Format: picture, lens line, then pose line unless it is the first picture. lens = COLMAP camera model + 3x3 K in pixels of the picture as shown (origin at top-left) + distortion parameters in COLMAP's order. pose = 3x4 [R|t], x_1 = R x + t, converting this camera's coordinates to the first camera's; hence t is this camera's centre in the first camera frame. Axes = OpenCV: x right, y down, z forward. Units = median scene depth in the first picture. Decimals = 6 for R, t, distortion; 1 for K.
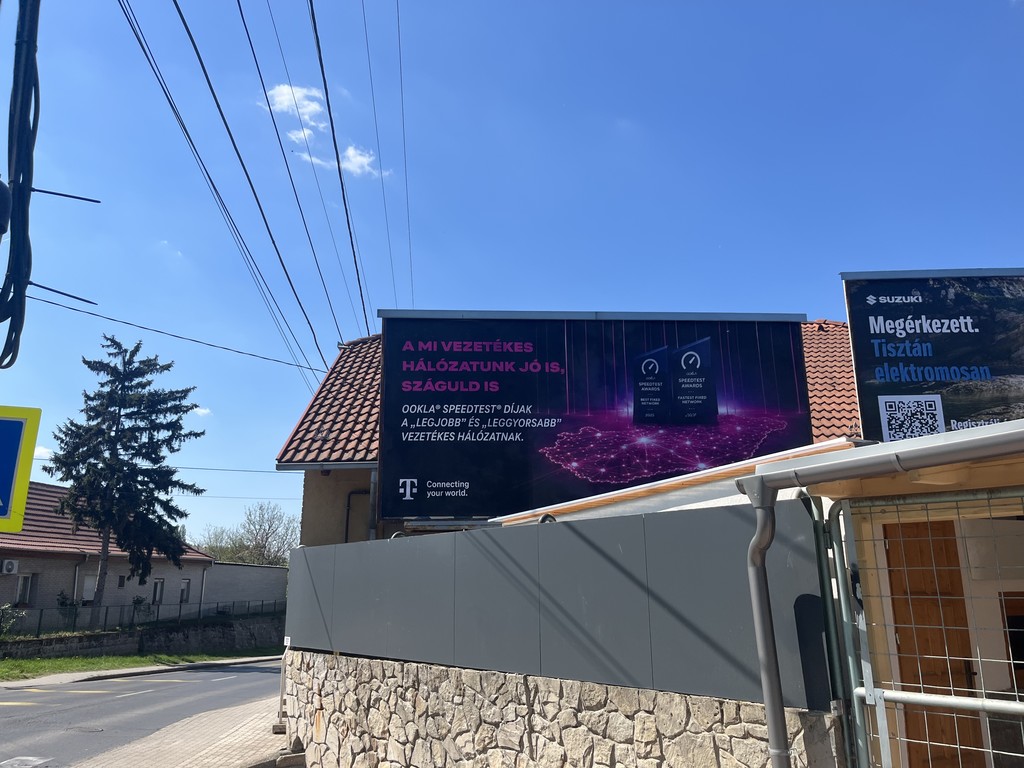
lens RADIAL K [[777.7, 0, 496.5], [0, 777.7, 386.1], [0, 0, 1]] dist [0.061306, -0.085501]
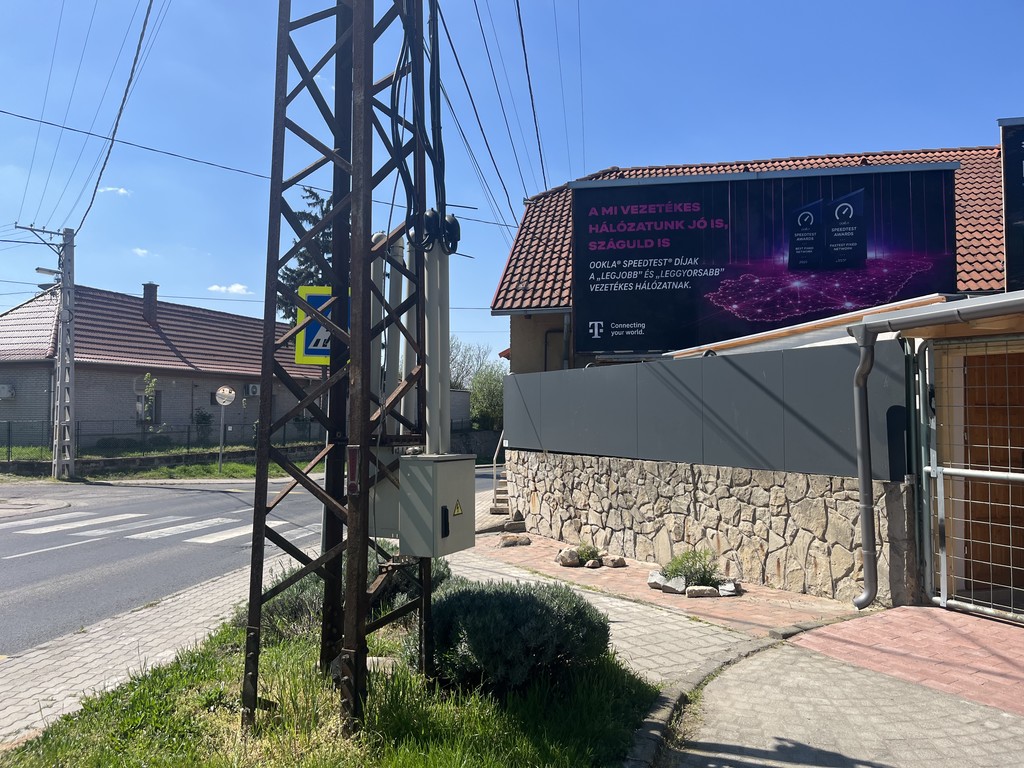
lens RADIAL K [[777.7, 0, 498.7], [0, 777.7, 385.7], [0, 0, 1]] dist [0.061306, -0.085501]
pose [[0.978864, -0.002737, -0.204493, -0.010315], [0.047381, 0.975741, 0.213740, -0.056709], [0.198948, -0.218912, 0.955247, -0.259196]]
